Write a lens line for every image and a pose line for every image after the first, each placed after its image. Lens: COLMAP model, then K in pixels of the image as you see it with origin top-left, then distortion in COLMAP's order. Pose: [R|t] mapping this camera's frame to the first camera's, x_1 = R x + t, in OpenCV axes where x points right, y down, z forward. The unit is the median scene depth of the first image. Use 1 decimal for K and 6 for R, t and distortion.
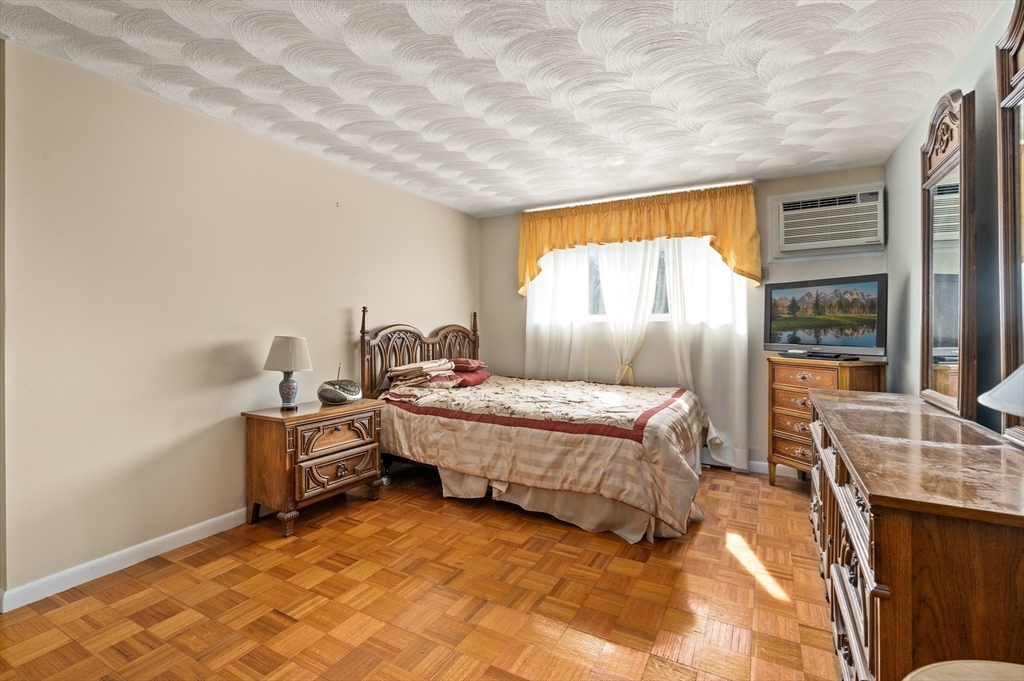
lens RADIAL K [[462.1, 0, 517.3], [0, 462.1, 325.0], [0, 0, 1]] dist [-0.002287, -0.000070]
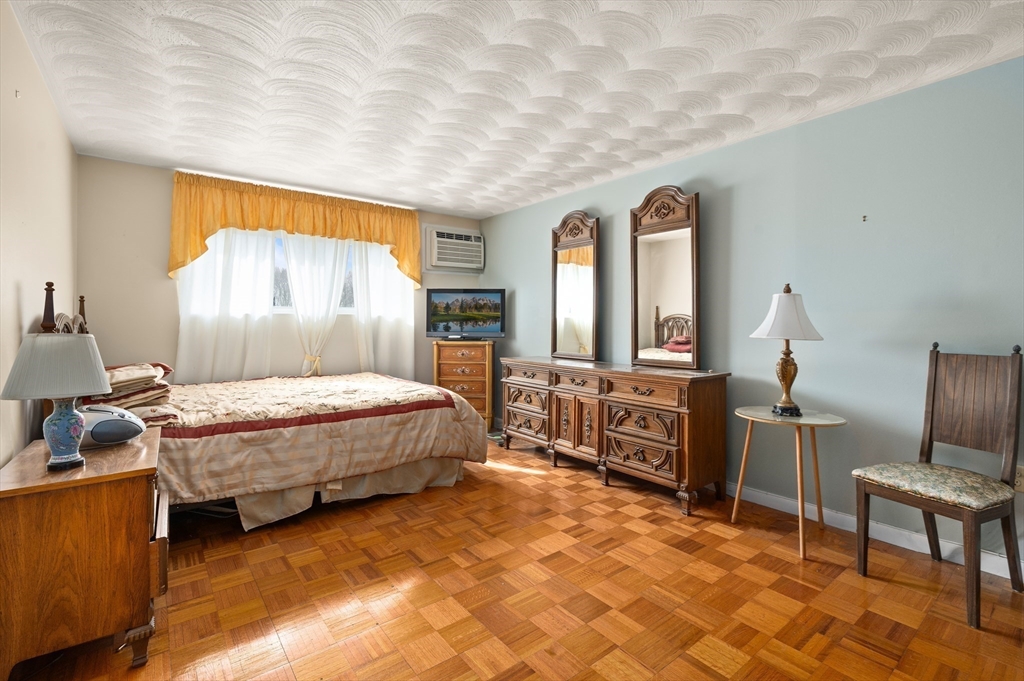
lens RADIAL K [[469.7, 0, 509.6], [0, 469.7, 315.3], [0, 0, 1]] dist [0.000109, -0.000065]
pose [[0.399644, 0.012998, 0.916578, -0.712667], [-0.008780, 0.999908, -0.010351, 0.003094], [-0.916628, -0.003911, 0.399721, 0.255106]]
